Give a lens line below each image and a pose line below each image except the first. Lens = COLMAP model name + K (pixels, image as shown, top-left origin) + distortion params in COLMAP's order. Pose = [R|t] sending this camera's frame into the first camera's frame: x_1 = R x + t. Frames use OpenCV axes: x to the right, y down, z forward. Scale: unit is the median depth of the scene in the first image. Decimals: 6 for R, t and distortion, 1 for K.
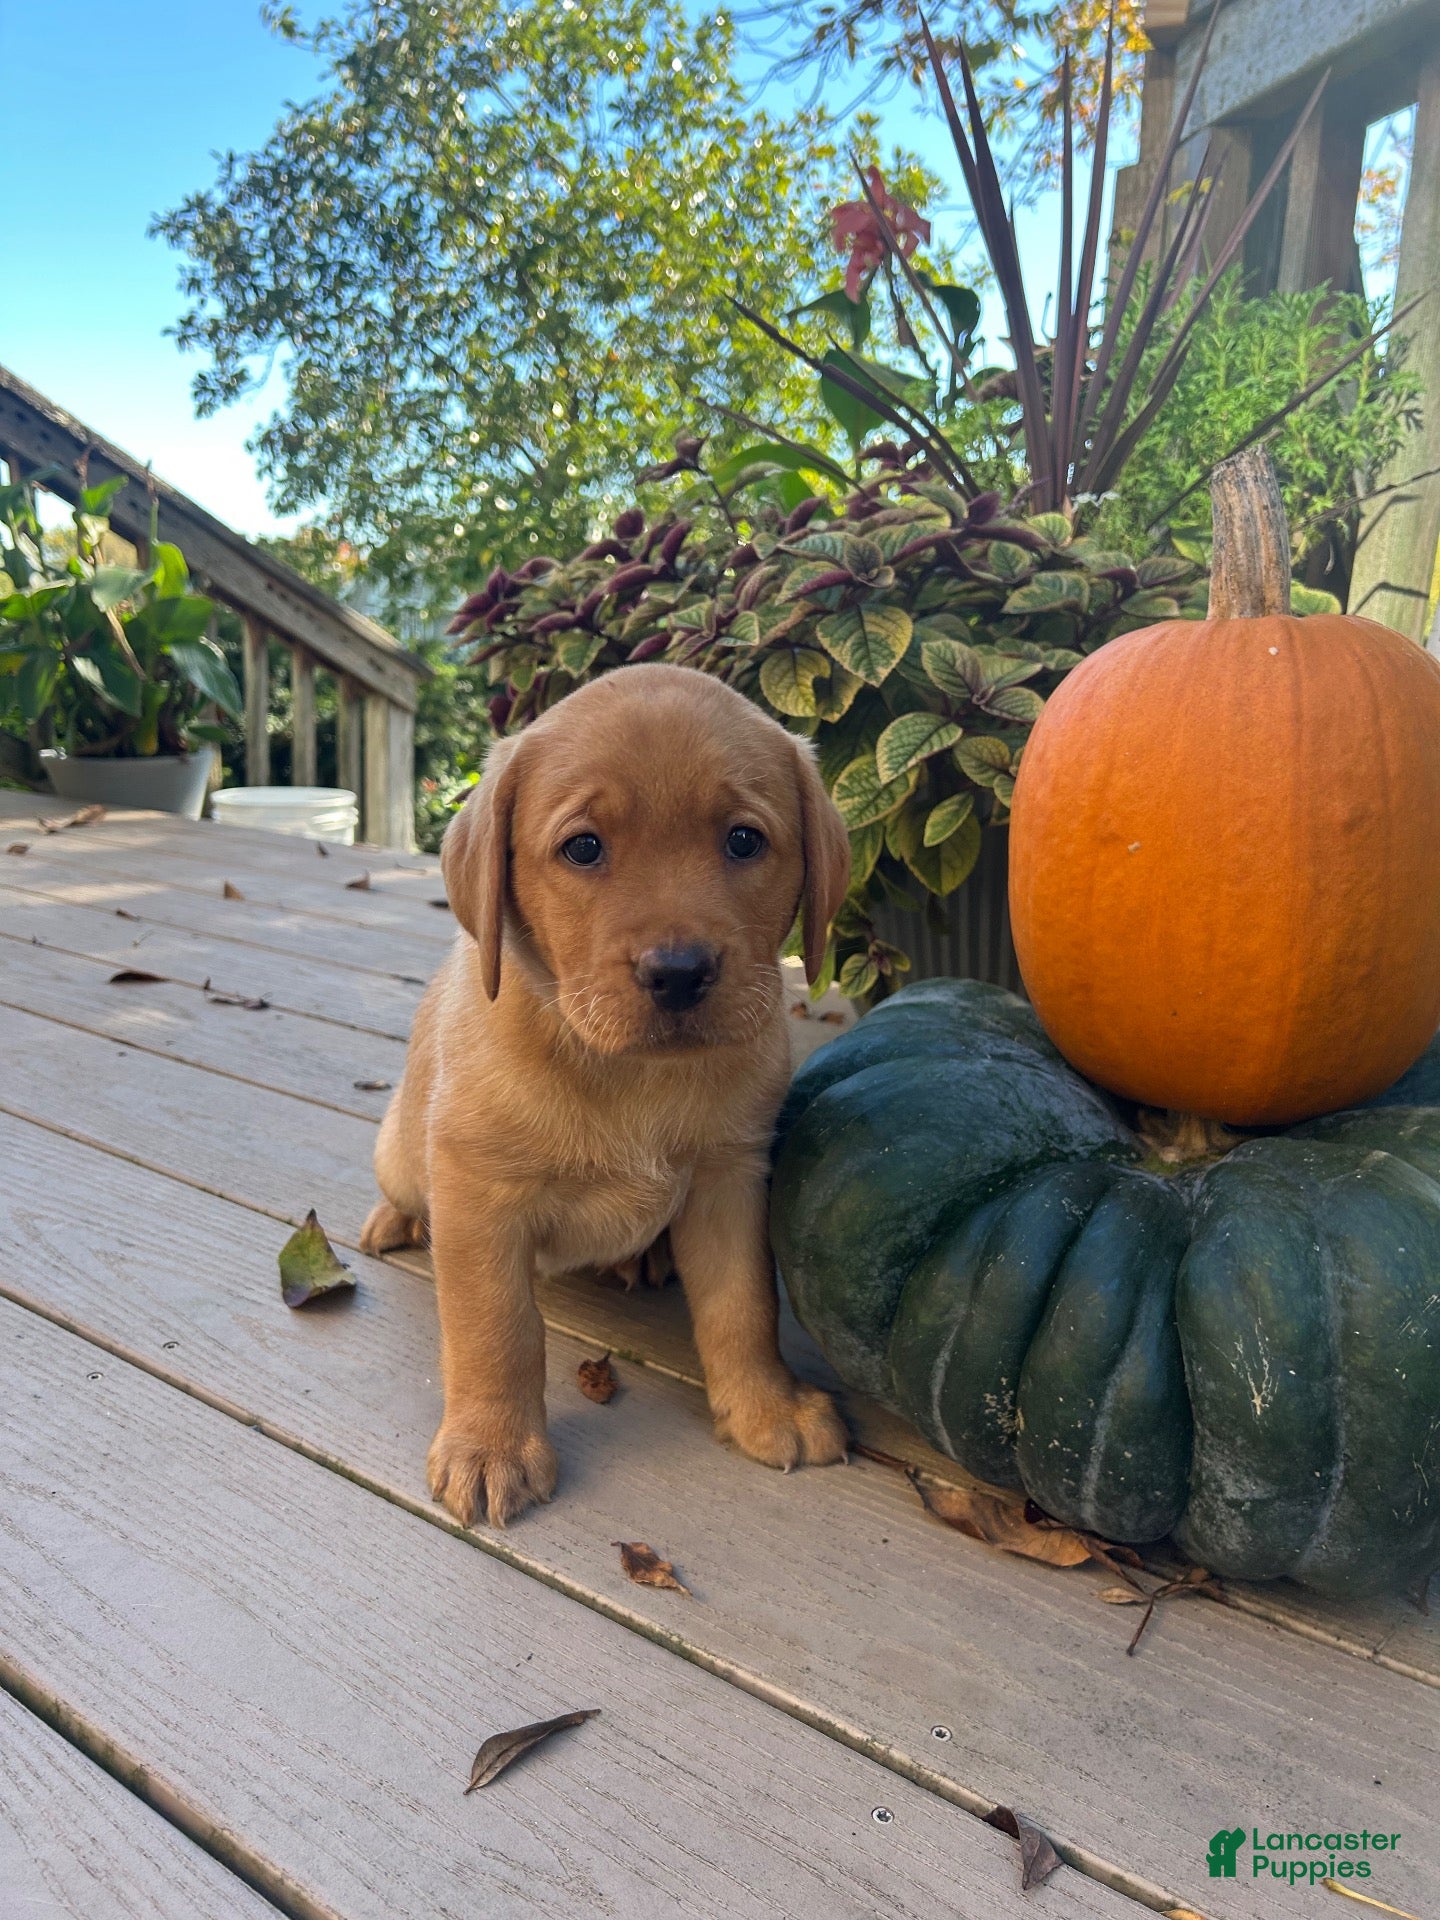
lens RADIAL K [[1440.7, 0, 711.6], [0, 1440.7, 961.3], [0, 0, 1]] dist [0.020466, -0.005971]
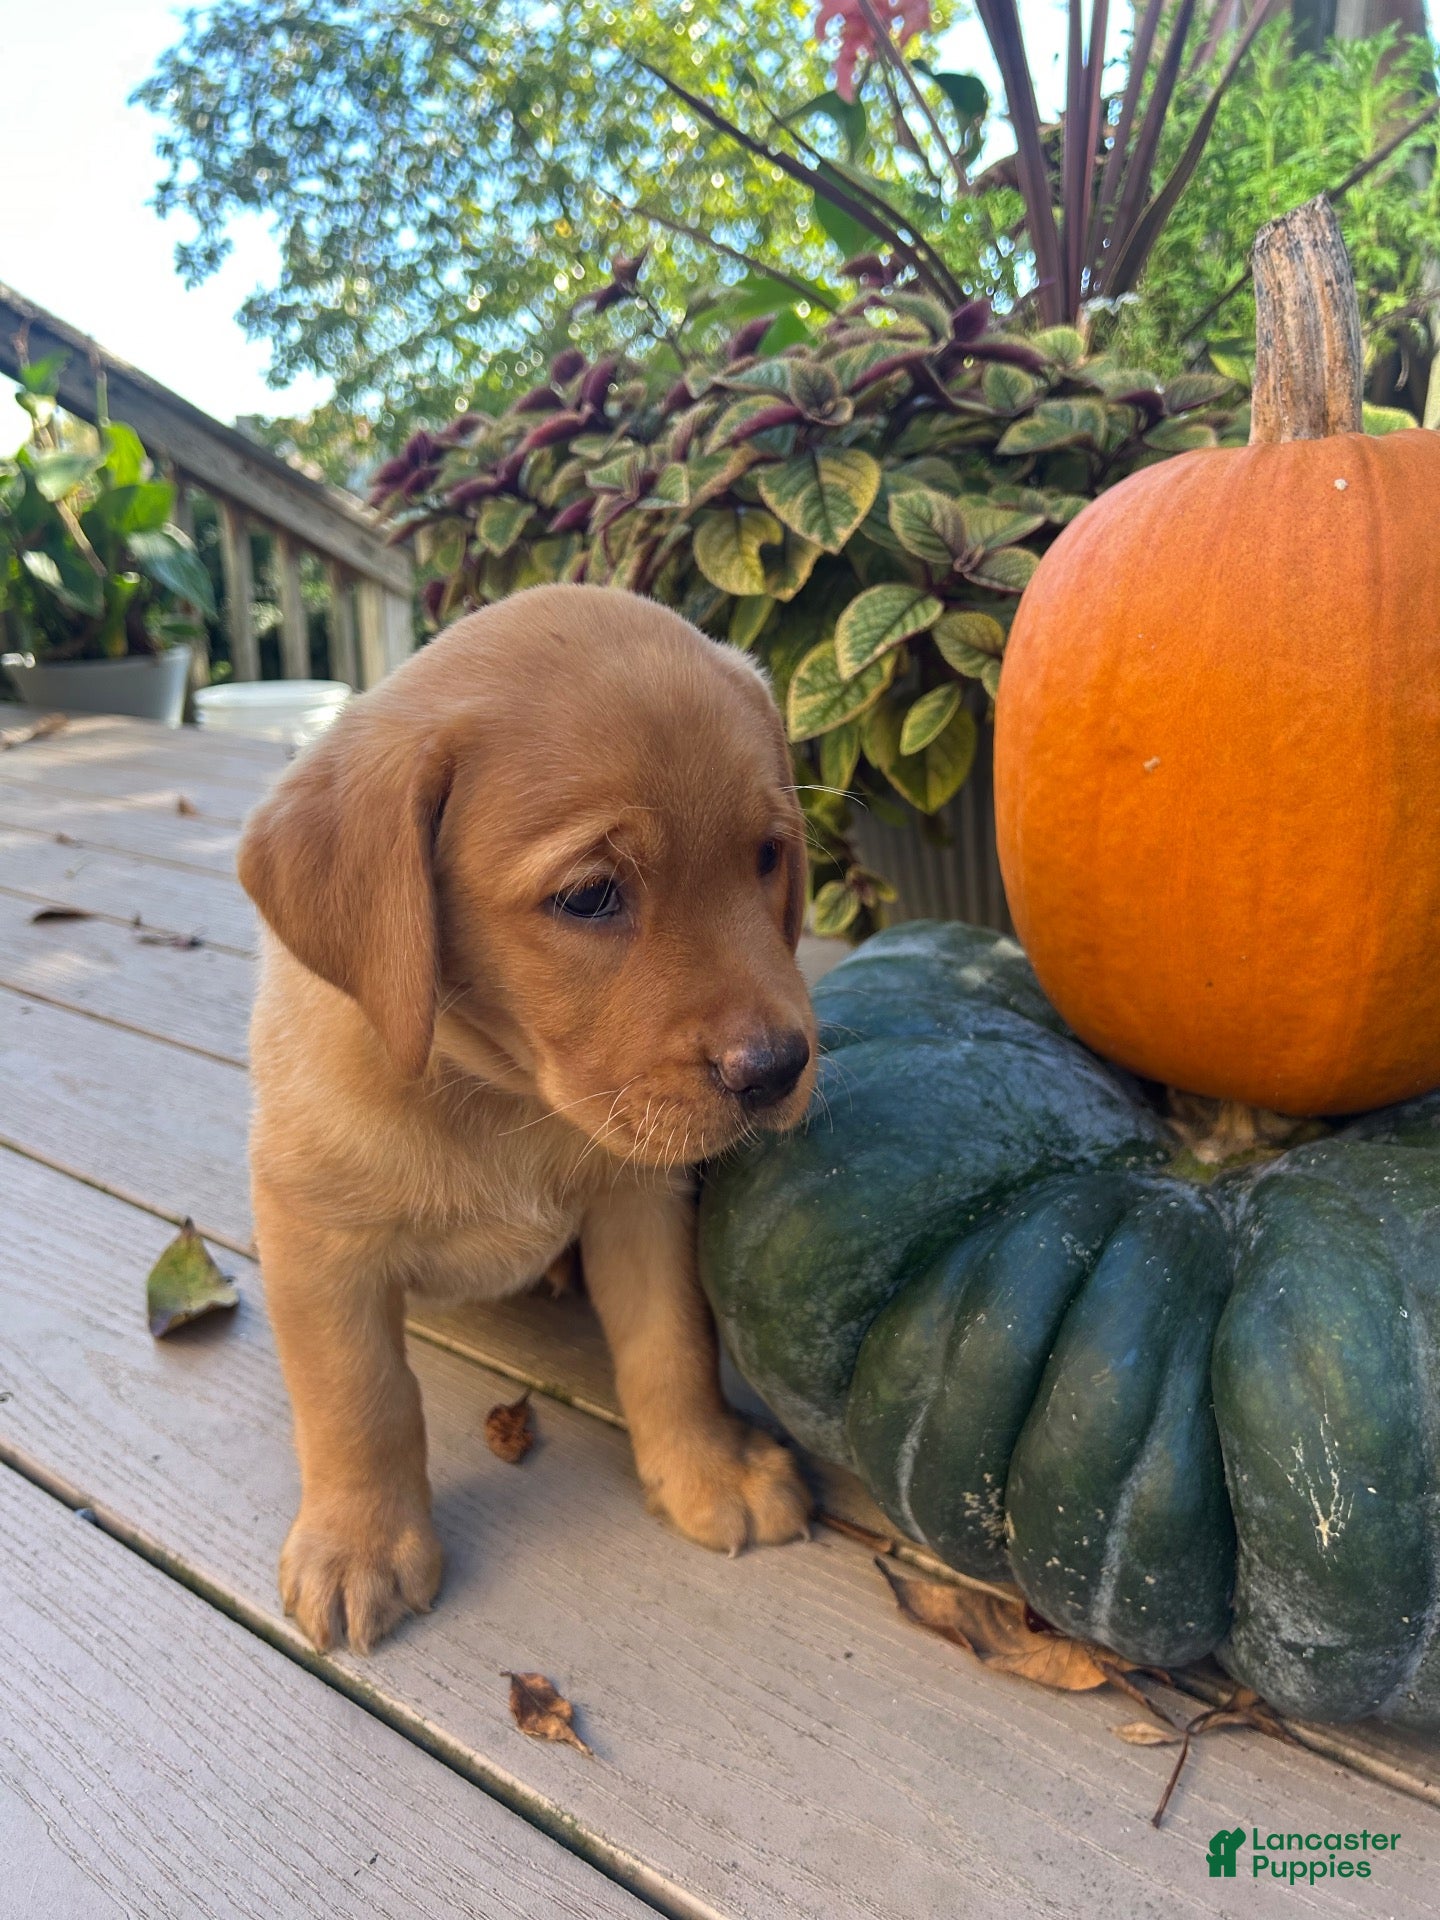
lens RADIAL K [[1463.5, 0, 725.0], [0, 1463.5, 965.2], [0, 0, 1]] dist [0.007093, -0.000097]
pose [[0.999120, -0.036023, -0.021502, 0.078290], [0.037712, 0.995743, 0.084111, -0.043009], [0.018381, -0.084848, 0.996224, 0.216974]]
